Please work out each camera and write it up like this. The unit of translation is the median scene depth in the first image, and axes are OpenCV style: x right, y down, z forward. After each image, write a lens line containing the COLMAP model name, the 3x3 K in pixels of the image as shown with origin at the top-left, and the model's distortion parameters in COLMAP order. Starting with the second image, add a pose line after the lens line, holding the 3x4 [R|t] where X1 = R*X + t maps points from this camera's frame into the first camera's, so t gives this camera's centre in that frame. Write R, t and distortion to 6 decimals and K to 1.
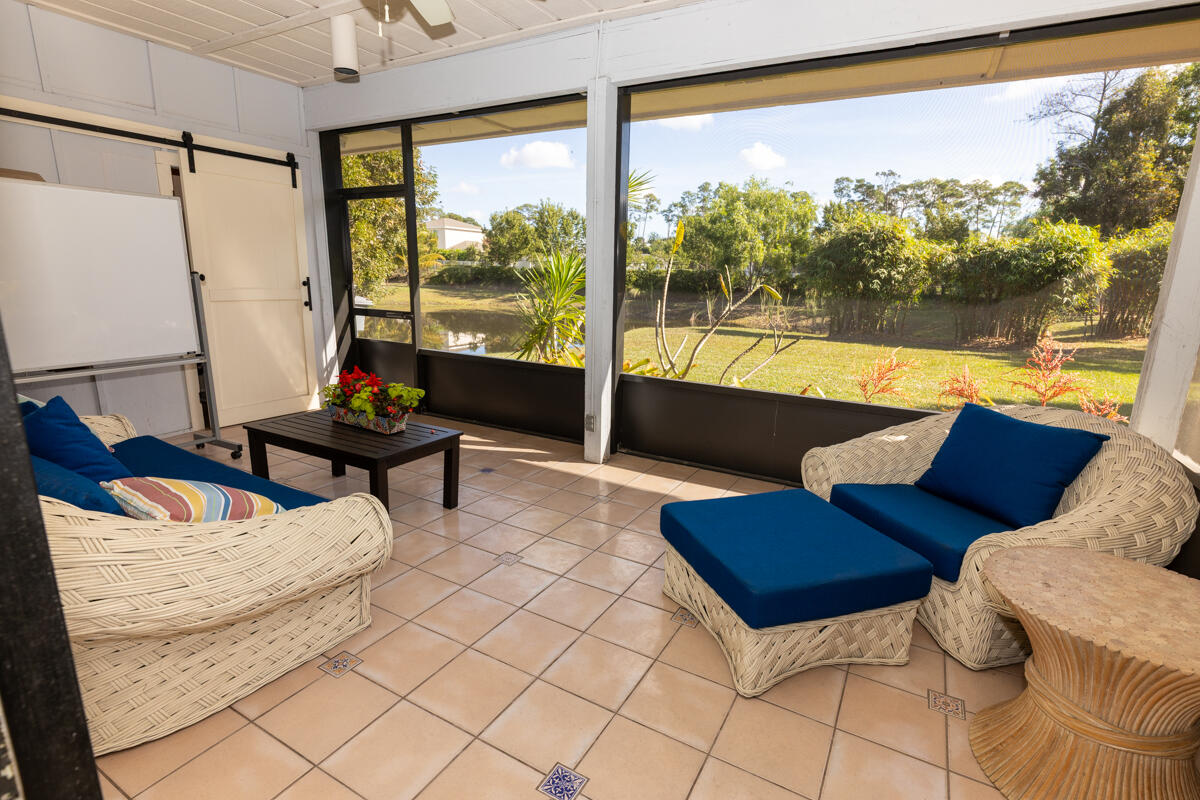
lens RADIAL K [[580.5, 0, 599.0], [0, 580.5, 400.6], [0, 0, 1]] dist [-0.000391, -0.000097]
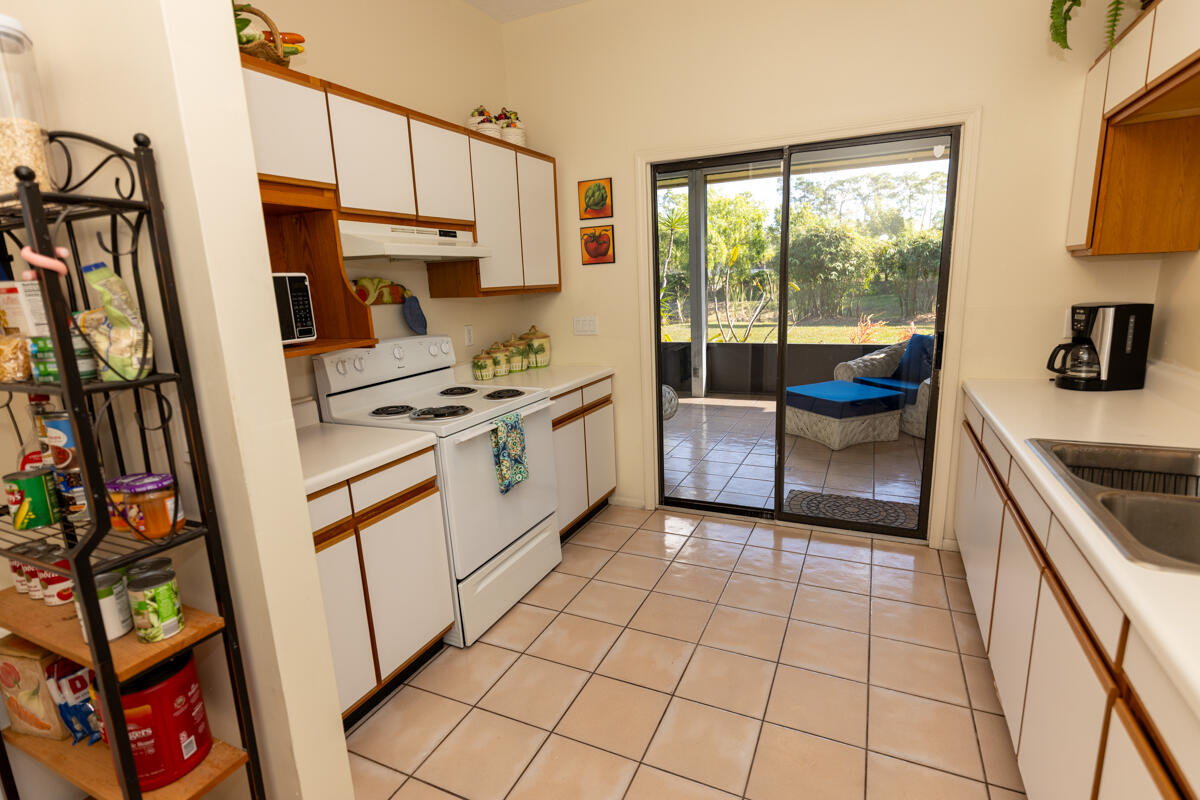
lens RADIAL K [[580.5, 0, 601.1], [0, 580.5, 401.1], [0, 0, 1]] dist [-0.000391, -0.000097]
pose [[0.994212, -0.084383, 0.066503, -0.064367], [0.085294, 0.996295, -0.010974, 0.018410], [-0.065331, 0.016583, 0.997726, -0.100695]]
